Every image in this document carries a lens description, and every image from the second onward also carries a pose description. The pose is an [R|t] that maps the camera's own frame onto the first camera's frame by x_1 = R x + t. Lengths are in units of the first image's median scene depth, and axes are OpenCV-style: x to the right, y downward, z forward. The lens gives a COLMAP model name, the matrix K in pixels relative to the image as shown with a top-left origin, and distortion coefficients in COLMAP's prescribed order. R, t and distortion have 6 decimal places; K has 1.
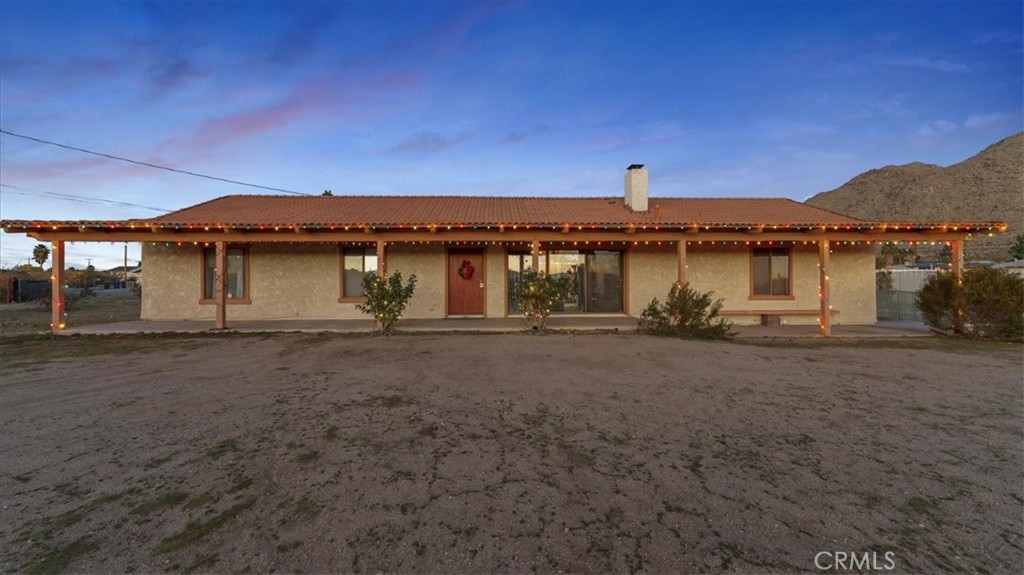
lens RADIAL K [[413.7, 0, 514.6], [0, 413.7, 286.2], [0, 0, 1]] dist [0.000833, -0.000195]
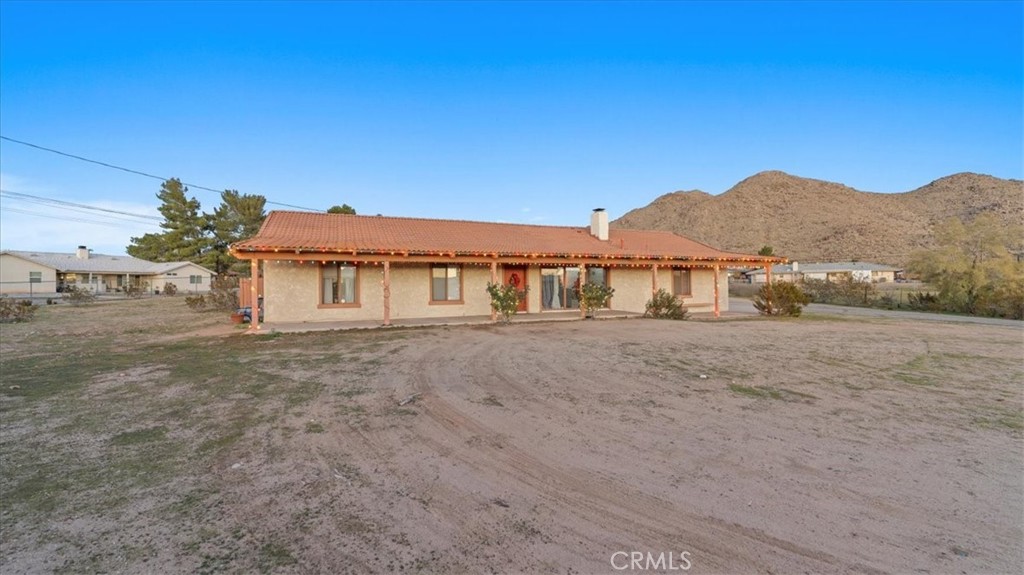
lens RADIAL K [[413.7, 0, 514.6], [0, 413.7, 286.2], [0, 0, 1]] dist [0.000833, -0.000195]
pose [[0.936228, -0.004997, 0.351359, -0.615373], [0.005880, 0.999982, -0.001445, -0.016320], [-0.351345, 0.003419, 0.936240, -0.337115]]
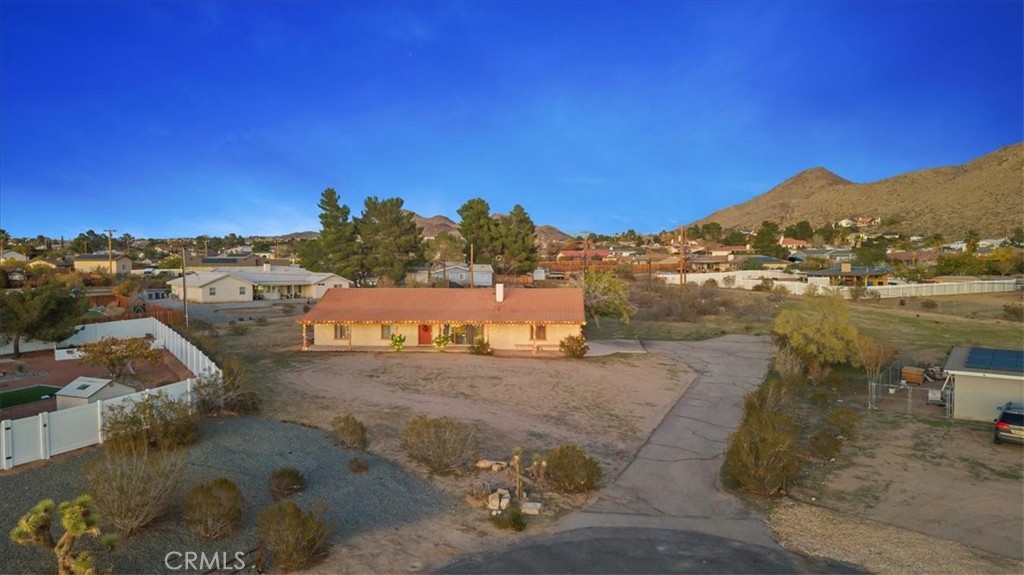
lens RADIAL K [[685.7, 0, 509.8], [0, 685.7, 285.9], [0, 0, 1]] dist [0.037050, -0.045537]
pose [[0.992824, 0.009431, -0.119209, 0.975803], [-0.004961, 0.999275, 0.037740, -0.493527], [0.119478, -0.036878, 0.992152, -3.418676]]
